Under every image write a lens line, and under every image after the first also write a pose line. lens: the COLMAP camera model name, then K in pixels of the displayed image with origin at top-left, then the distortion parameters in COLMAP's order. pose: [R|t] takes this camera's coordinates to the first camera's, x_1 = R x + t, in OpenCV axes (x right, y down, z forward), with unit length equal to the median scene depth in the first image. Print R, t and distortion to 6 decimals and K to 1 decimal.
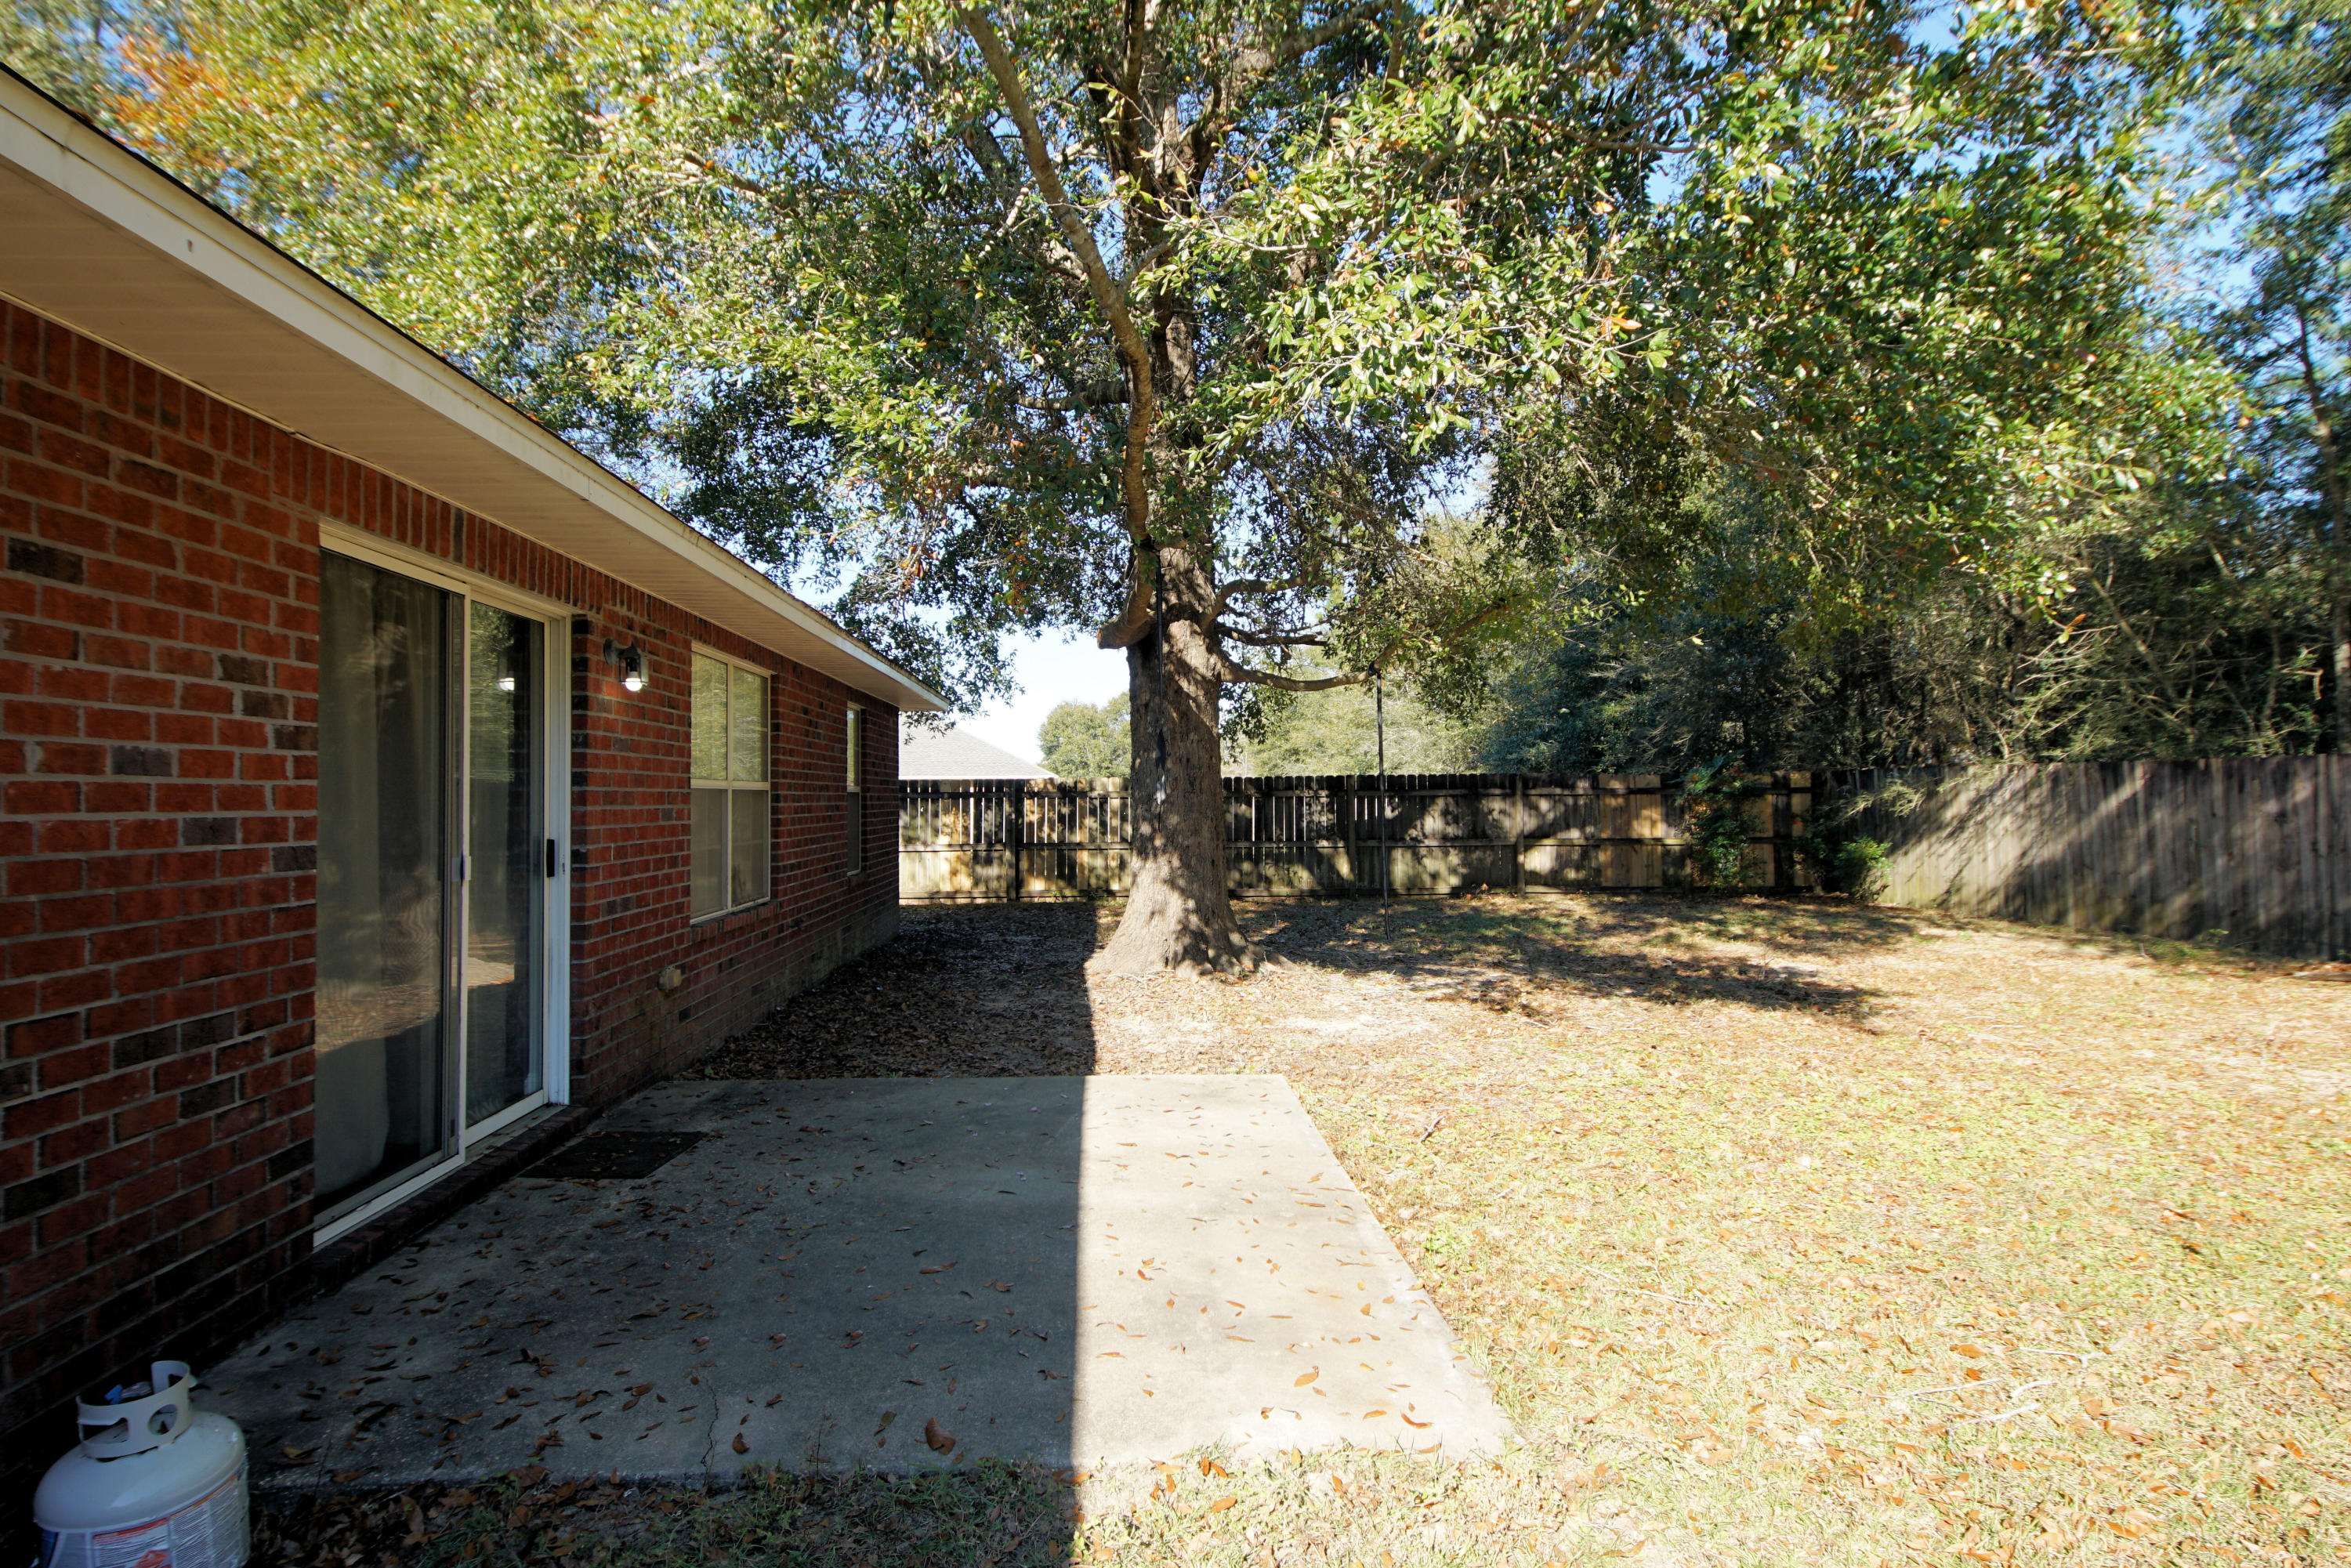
lens RADIAL K [[1248.1, 0, 1176.2], [0, 1248.1, 788.0], [0, 0, 1]] dist [0.014731, -0.008724]
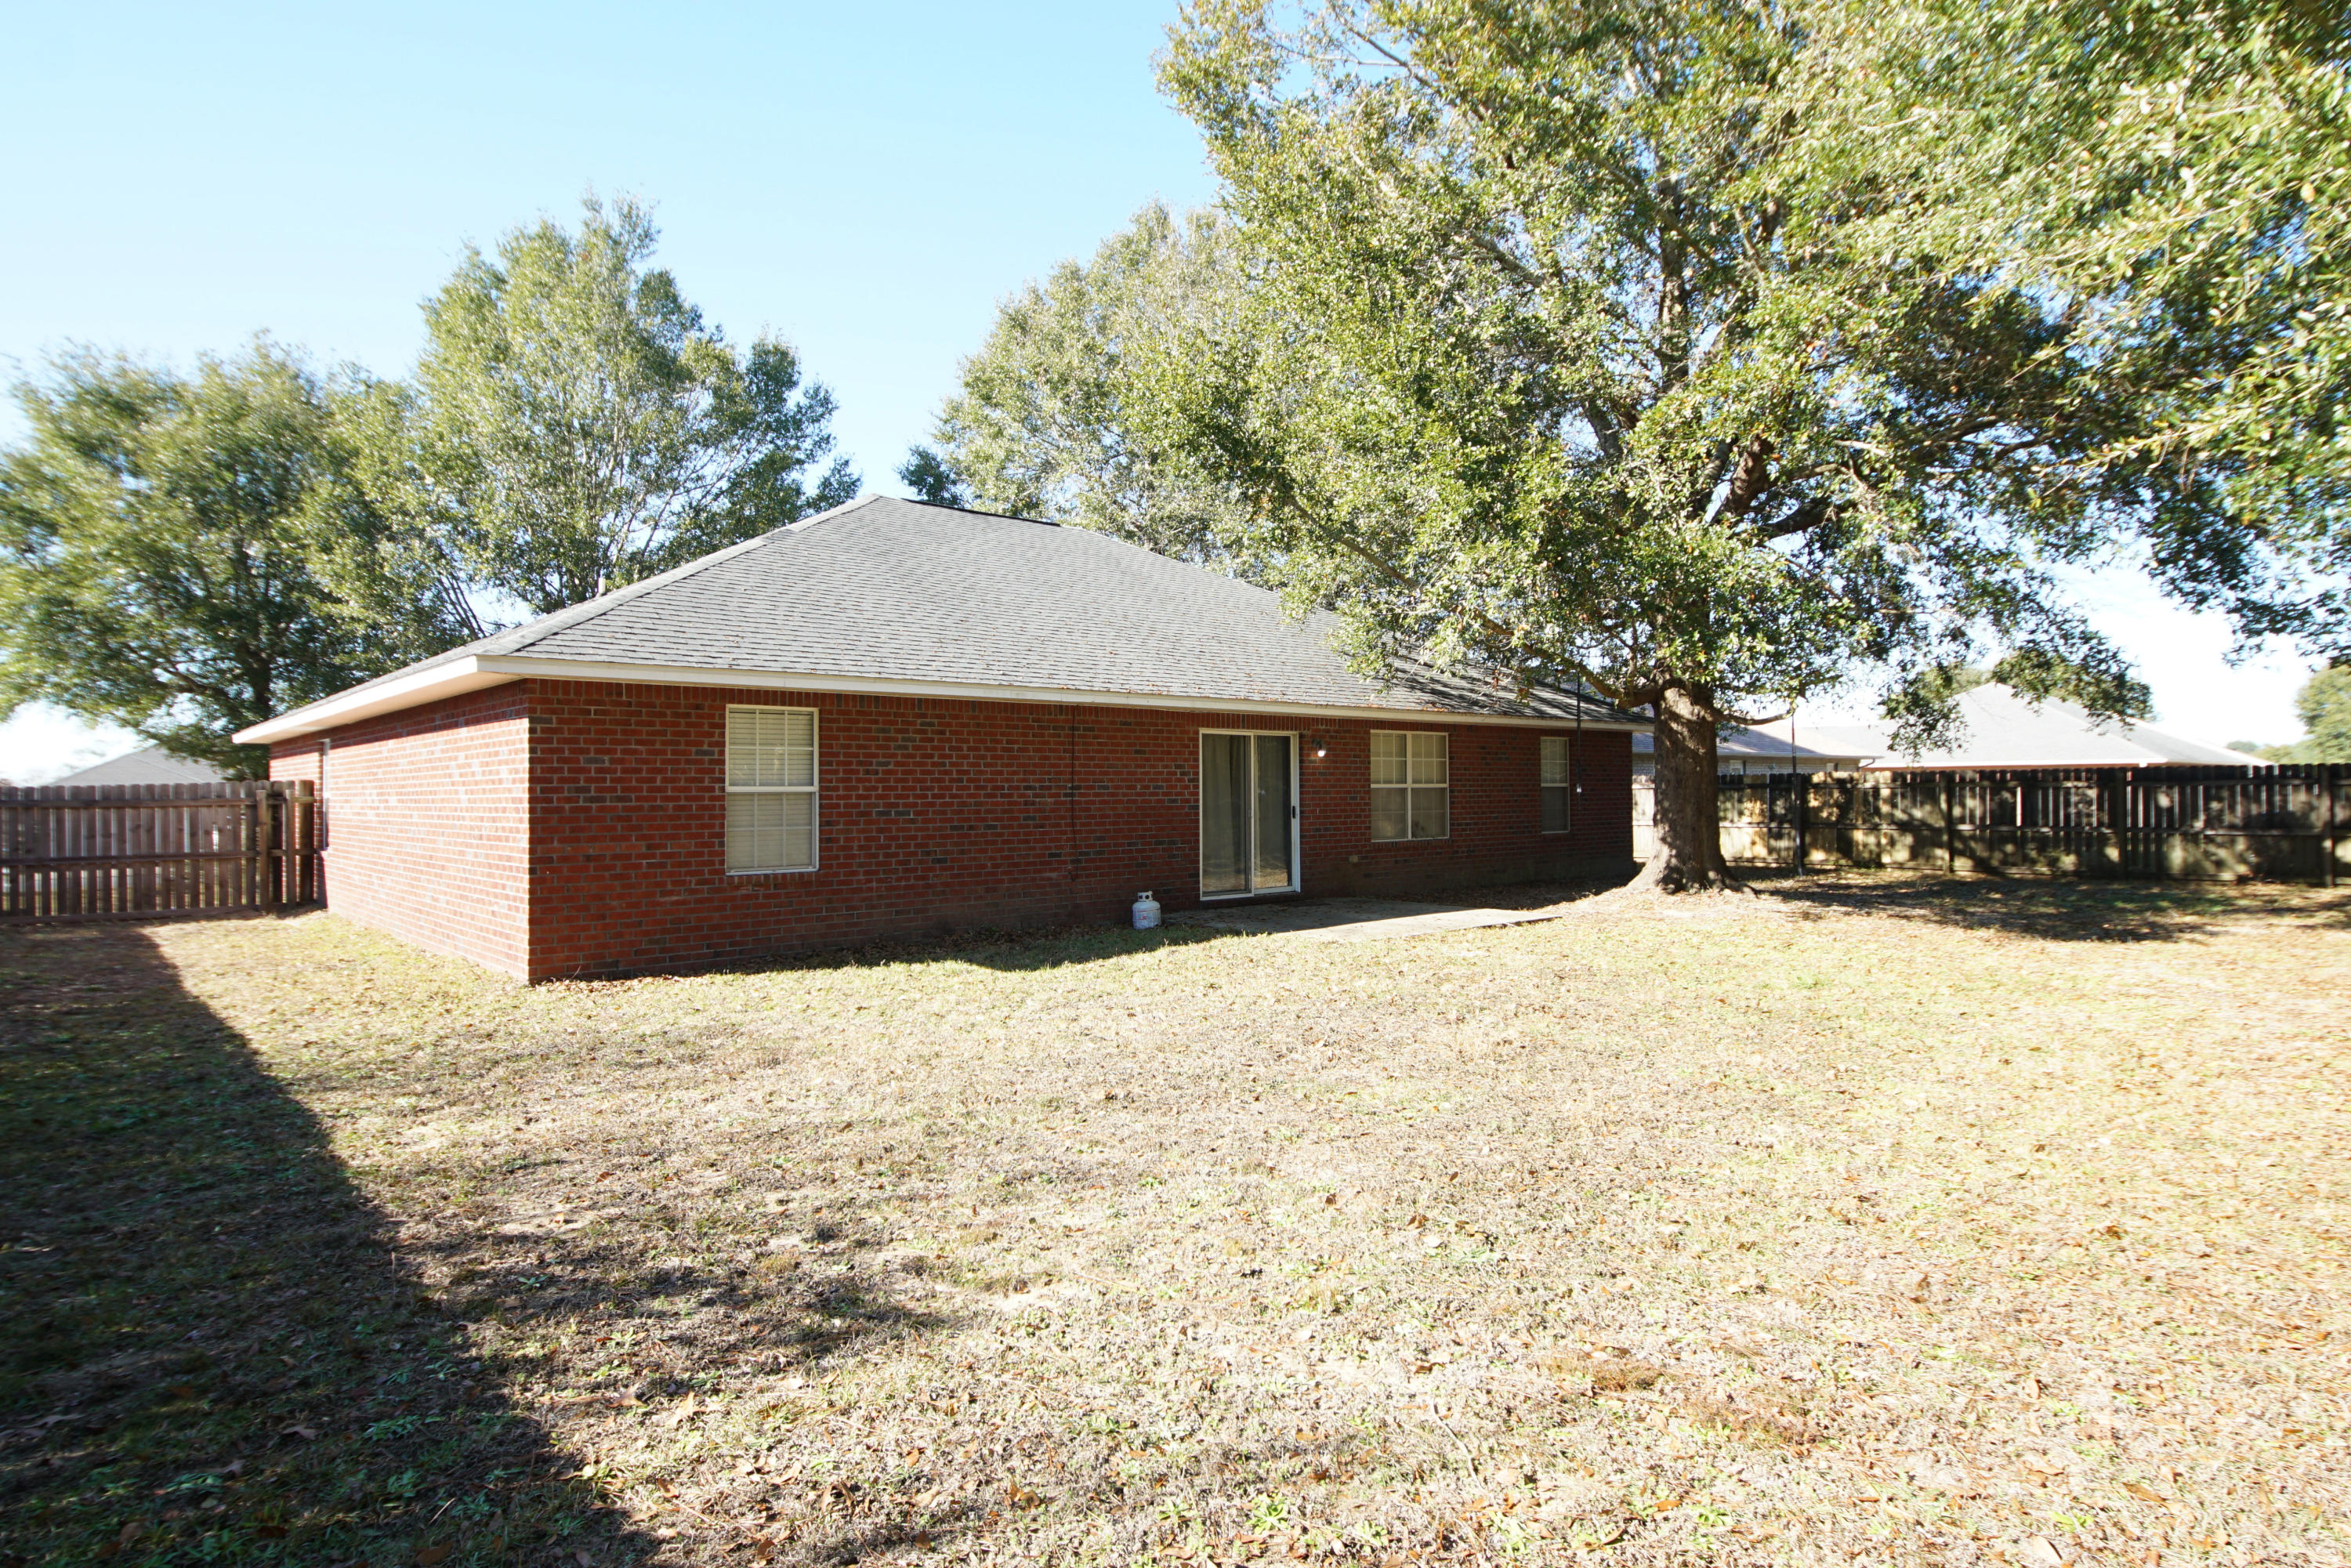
lens RADIAL K [[1248.1, 0, 1175.5], [0, 1248.1, 787.7], [0, 0, 1]] dist [0.014731, -0.008724]
pose [[0.615783, -0.001092, -0.787915, 0.498824], [0.010363, 0.999924, 0.006714, -0.008306], [0.787848, -0.012300, 0.615747, -0.320849]]
